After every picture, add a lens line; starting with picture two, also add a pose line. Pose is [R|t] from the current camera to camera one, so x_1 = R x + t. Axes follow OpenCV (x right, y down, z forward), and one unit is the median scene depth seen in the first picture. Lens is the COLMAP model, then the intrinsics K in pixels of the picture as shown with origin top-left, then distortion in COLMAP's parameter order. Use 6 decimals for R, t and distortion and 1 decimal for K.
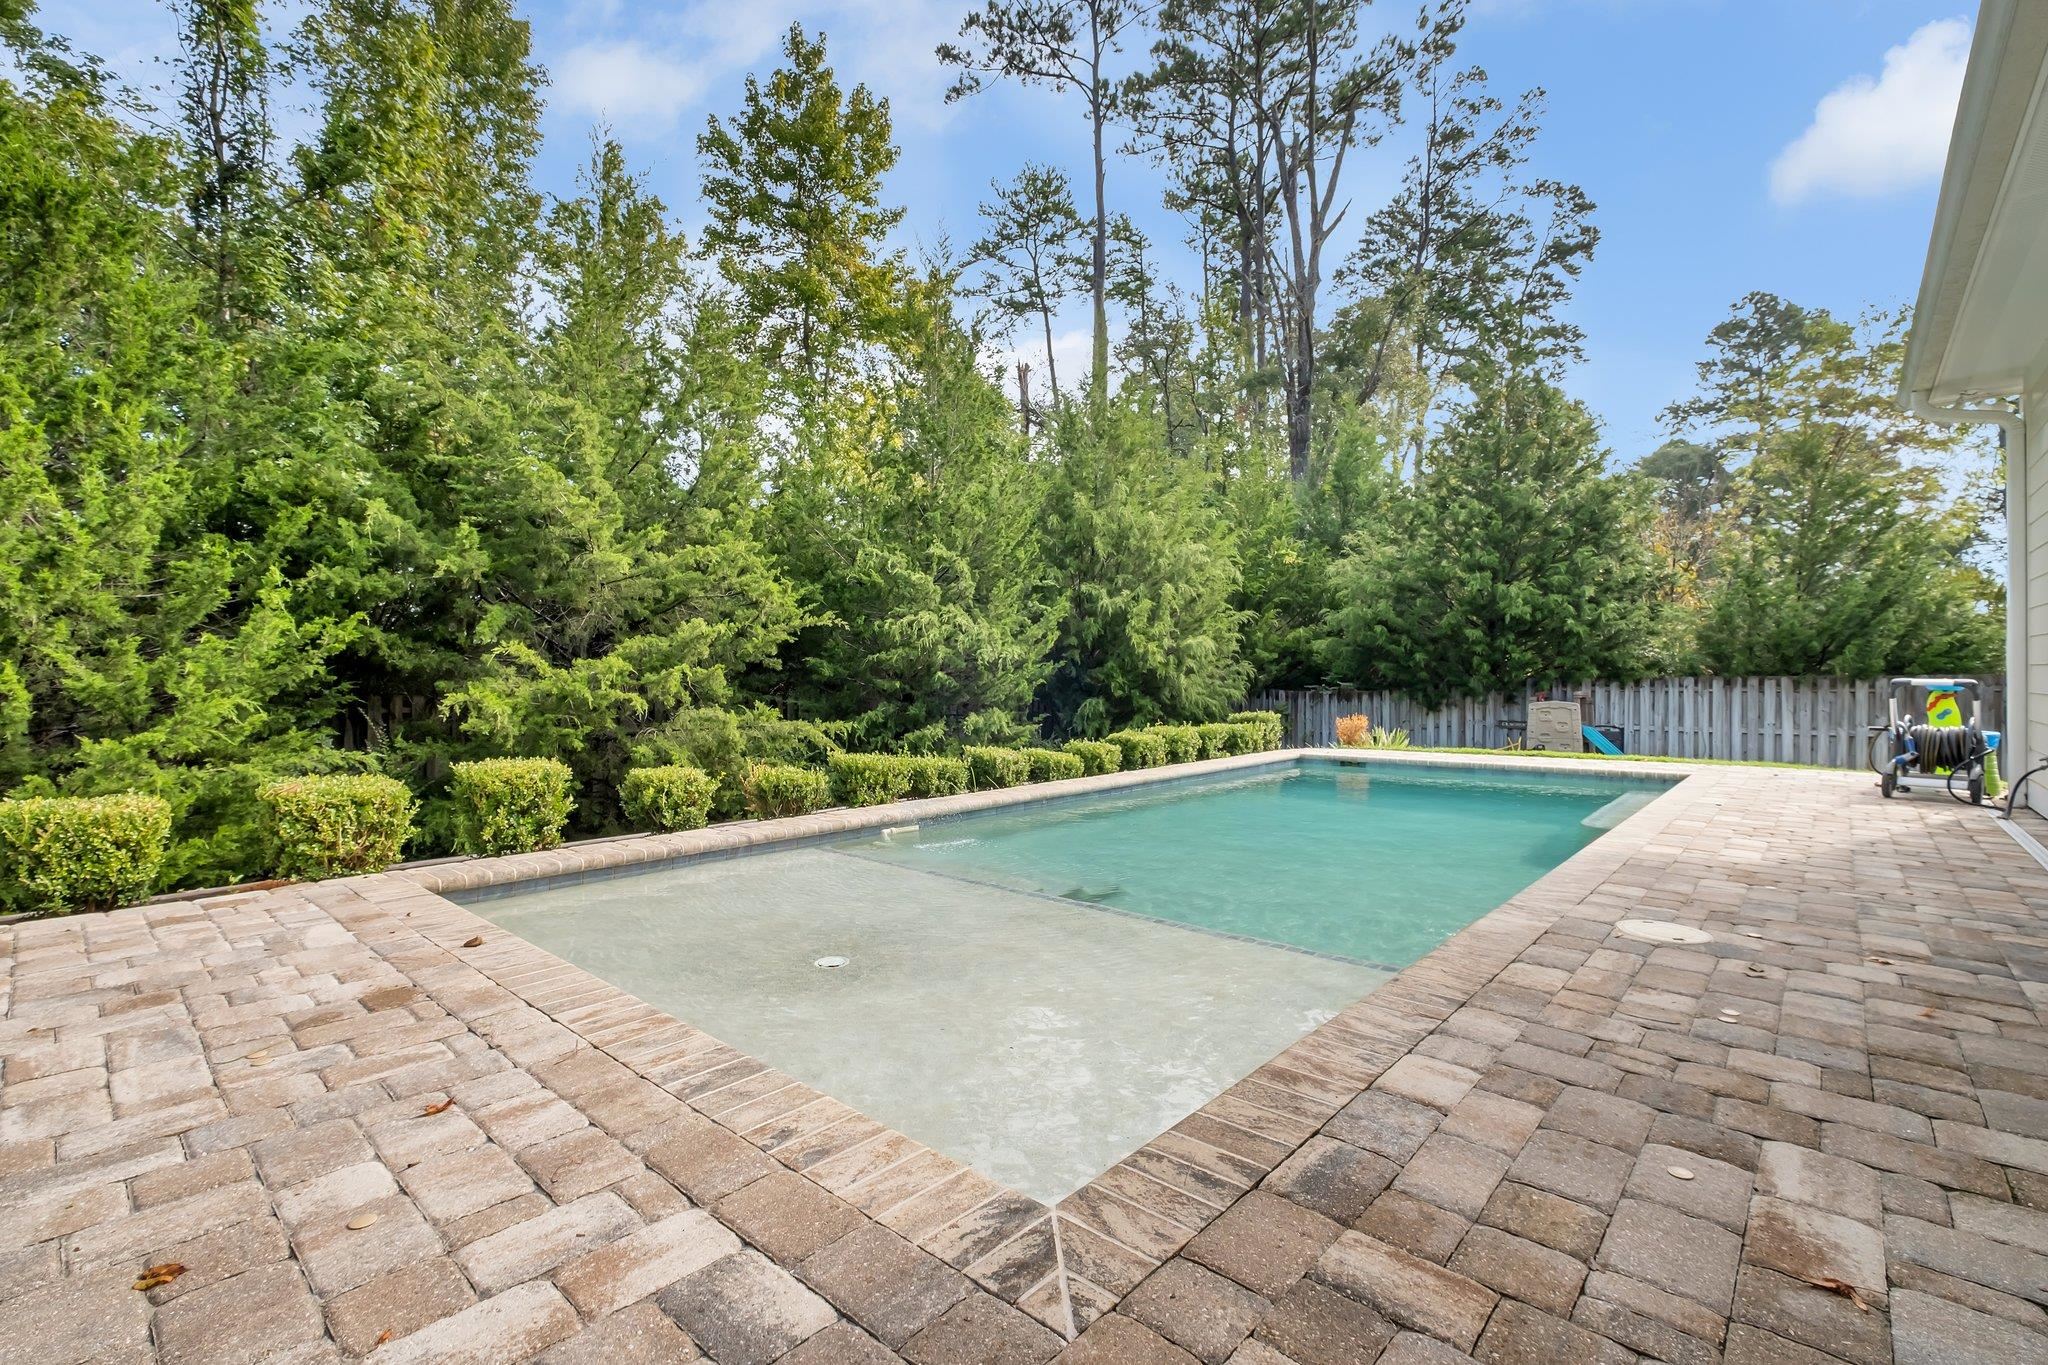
lens RADIAL K [[906.4, 0, 1015.4], [0, 906.4, 674.5], [0, 0, 1]] dist [-0.008348, 0.000172]
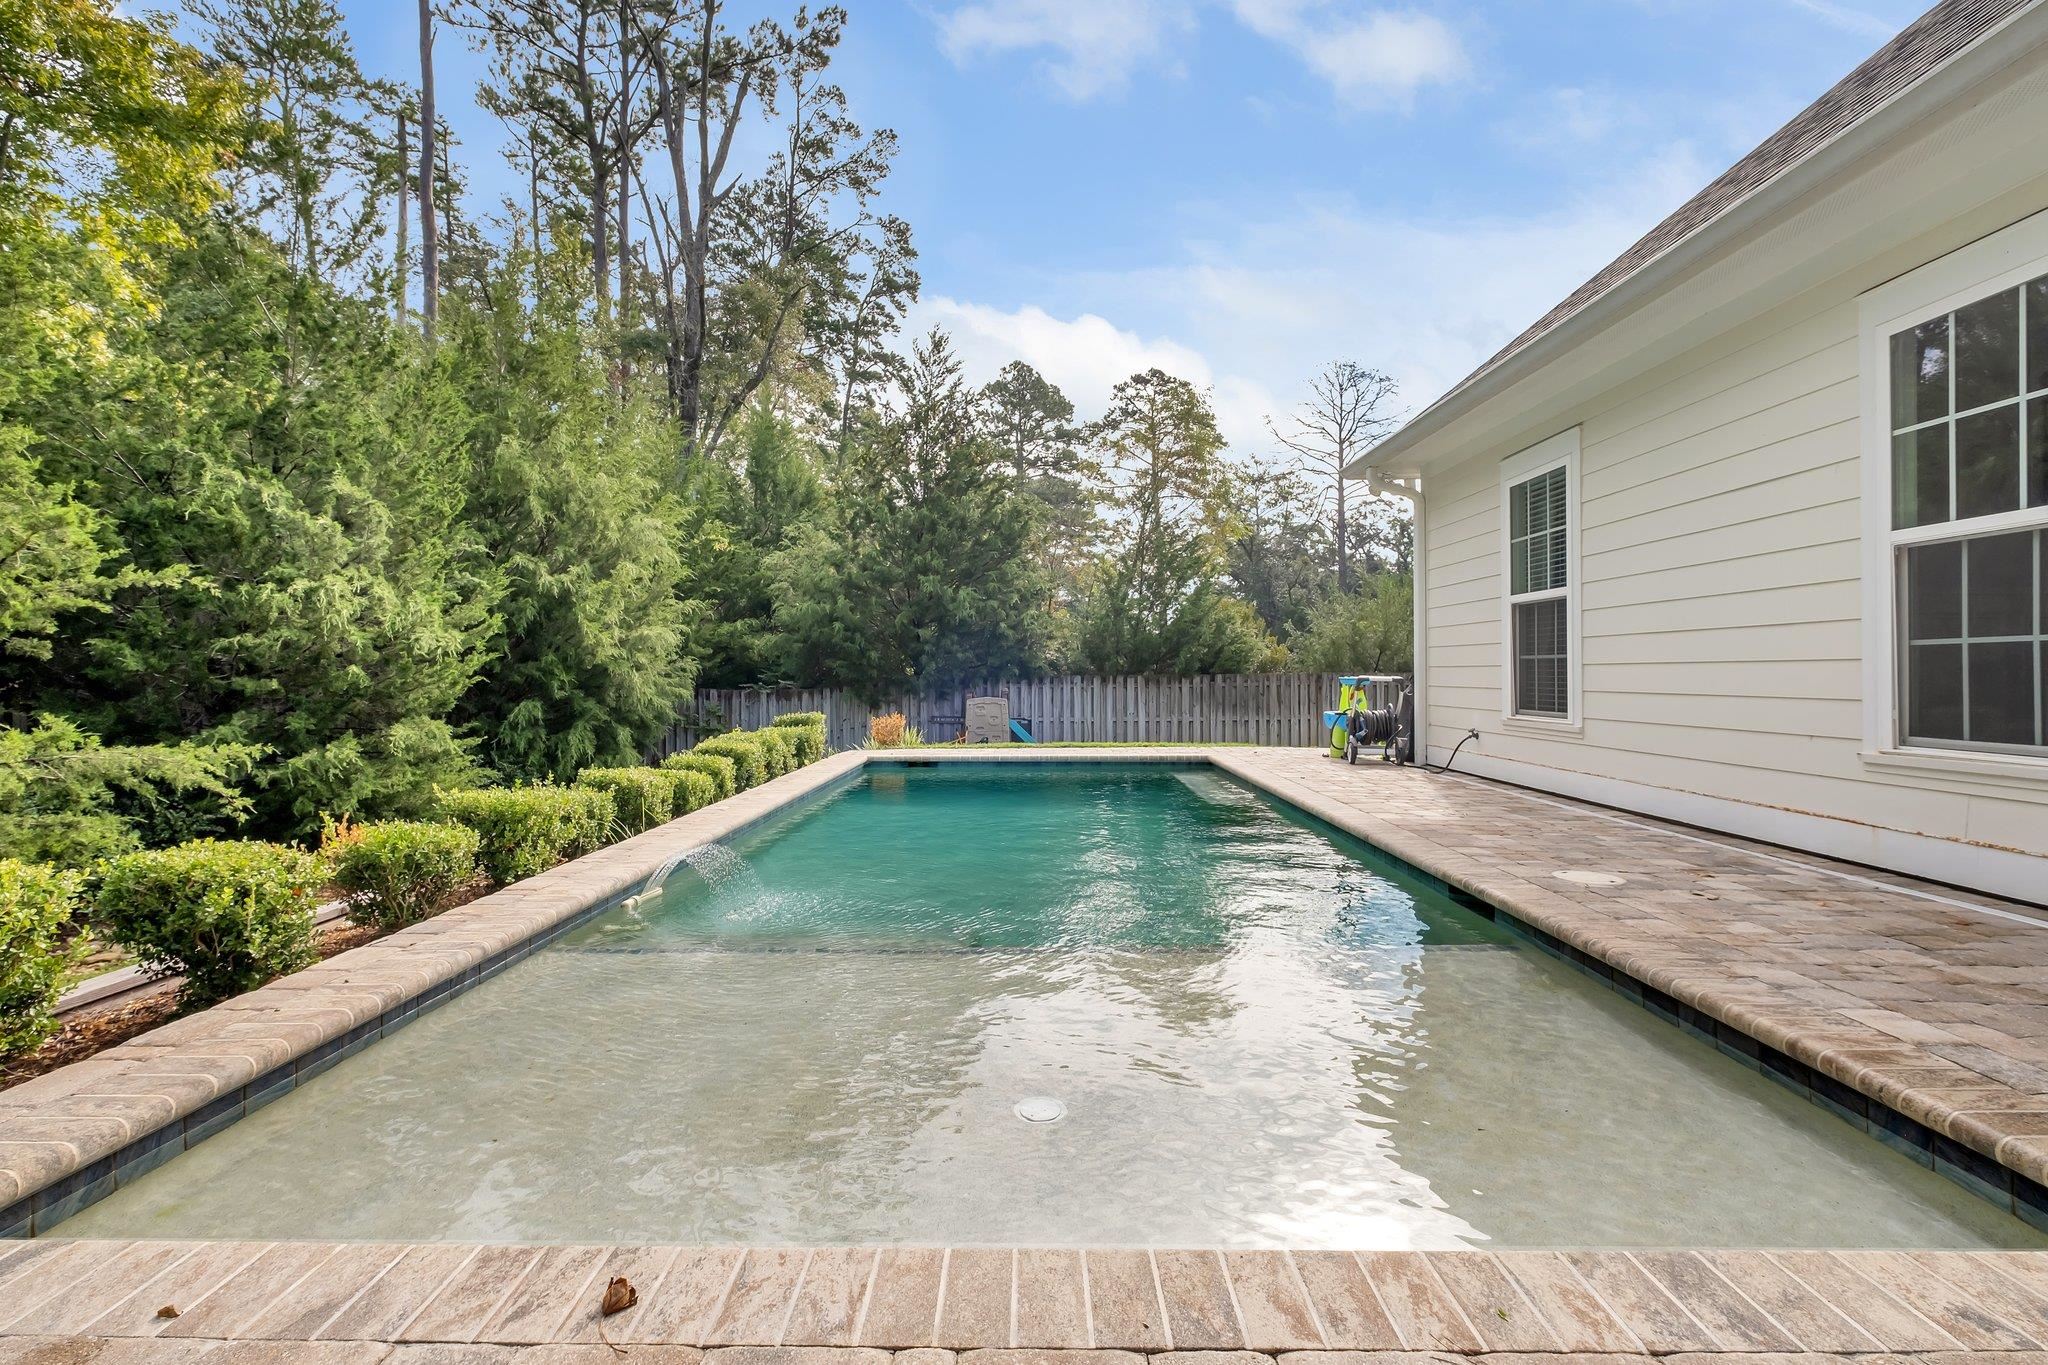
lens RADIAL K [[953.7, 0, 1029.7], [0, 953.7, 670.4], [0, 0, 1]] dist [-0.006266, 0.001663]
pose [[0.748499, 0.005484, 0.663113, -0.116202], [-0.003835, 0.999985, -0.003942, 0.001178], [-0.663124, 0.000408, 0.748509, 0.084178]]
